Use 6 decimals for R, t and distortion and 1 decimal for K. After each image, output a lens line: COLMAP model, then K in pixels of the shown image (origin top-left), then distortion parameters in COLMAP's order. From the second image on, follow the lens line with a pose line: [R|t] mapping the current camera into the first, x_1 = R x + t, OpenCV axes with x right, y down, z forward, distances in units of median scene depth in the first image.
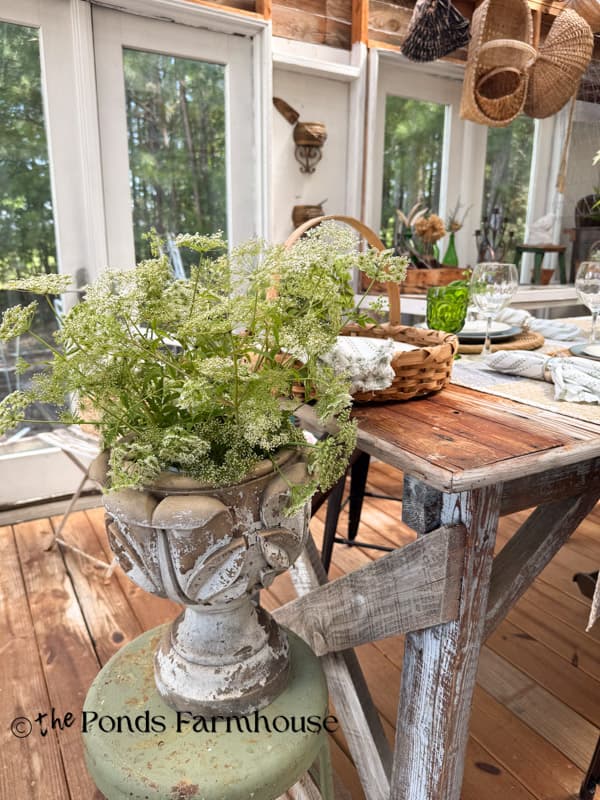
lens RADIAL K [[570.6, 0, 292.1], [0, 570.6, 399.4], [0, 0, 1]] dist [-0.022097, -0.004278]
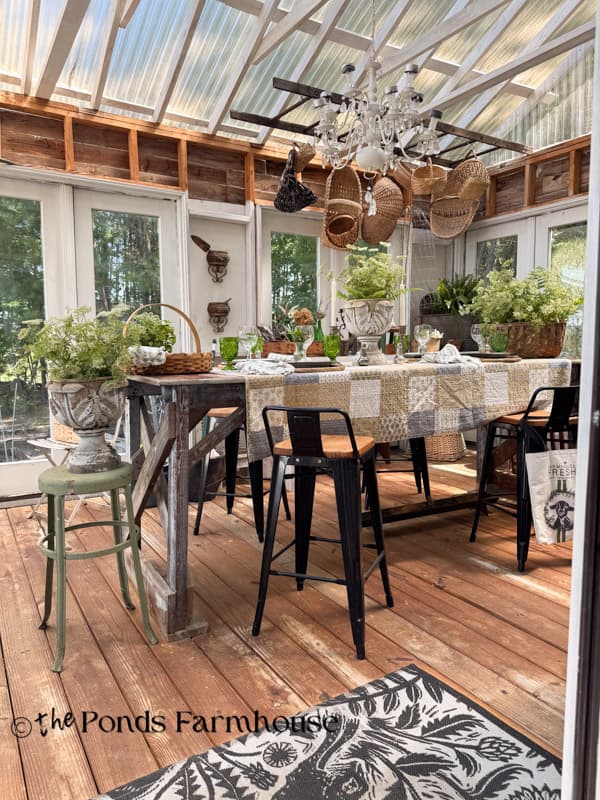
lens RADIAL K [[570.6, 0, 303.2], [0, 570.6, 403.7], [0, 0, 1]] dist [-0.022097, -0.004278]
pose [[0.999367, -0.018521, 0.030383, 0.214943], [0.023116, 0.987065, -0.158648, 0.173716], [-0.027052, 0.159250, 0.986868, -0.466875]]
